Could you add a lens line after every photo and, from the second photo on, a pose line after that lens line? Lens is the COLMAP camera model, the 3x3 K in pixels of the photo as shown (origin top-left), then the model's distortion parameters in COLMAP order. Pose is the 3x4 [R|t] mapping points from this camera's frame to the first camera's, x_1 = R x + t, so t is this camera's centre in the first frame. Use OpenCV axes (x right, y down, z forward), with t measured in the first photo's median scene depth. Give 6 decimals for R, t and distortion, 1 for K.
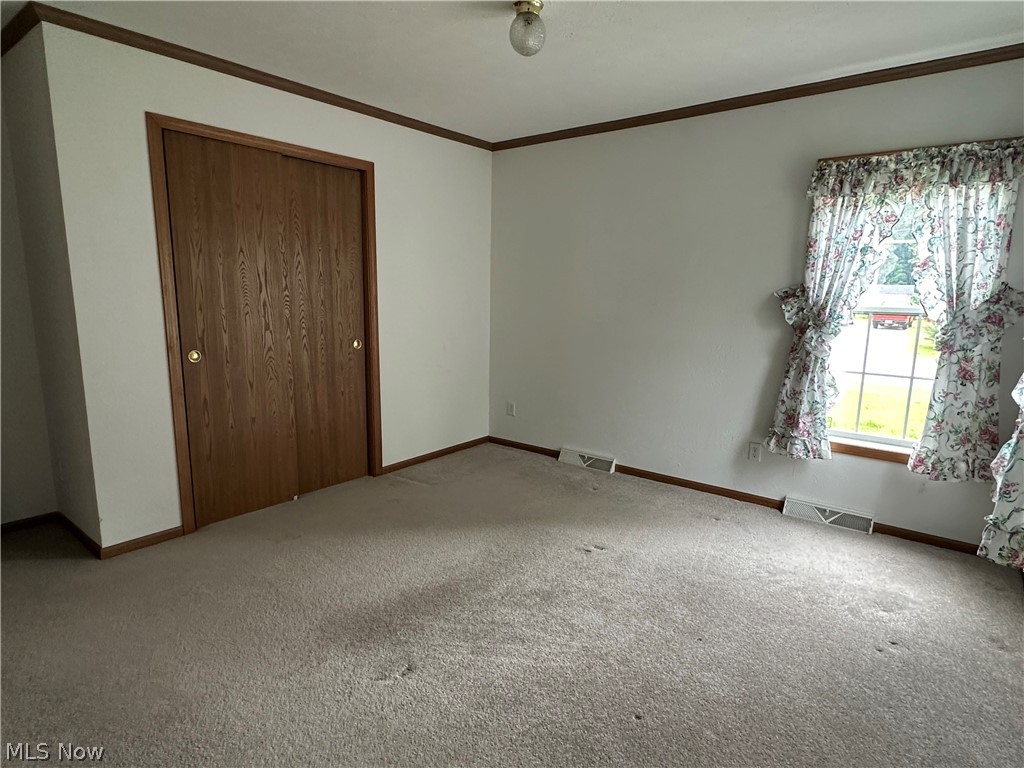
lens RADIAL K [[565.1, 0, 512.0], [0, 565.1, 384.0], [0, 0, 1]] dist [0.004918, 0.000606]
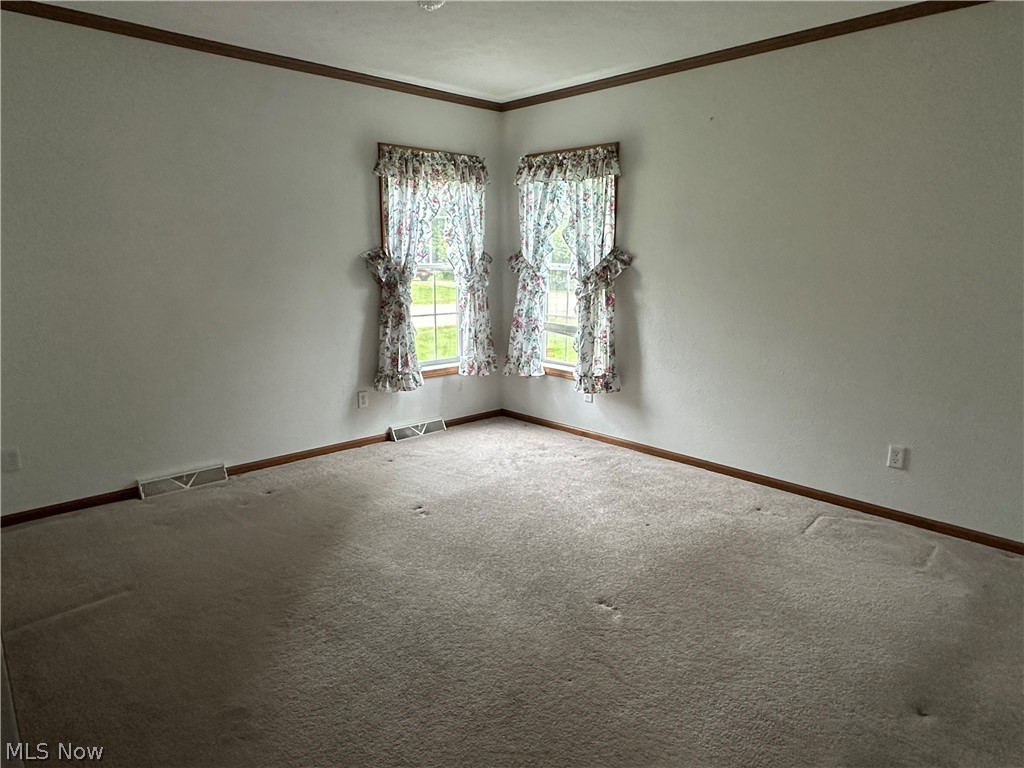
lens RADIAL K [[656.6, 0, 512.0], [0, 656.6, 384.0], [0, 0, 1]] dist [0.024018, -0.000191]
pose [[0.135492, -0.209500, 0.968376, -0.857571], [0.157763, 0.969481, 0.187666, -0.116681], [-0.978137, 0.127347, 0.164408, 0.552838]]
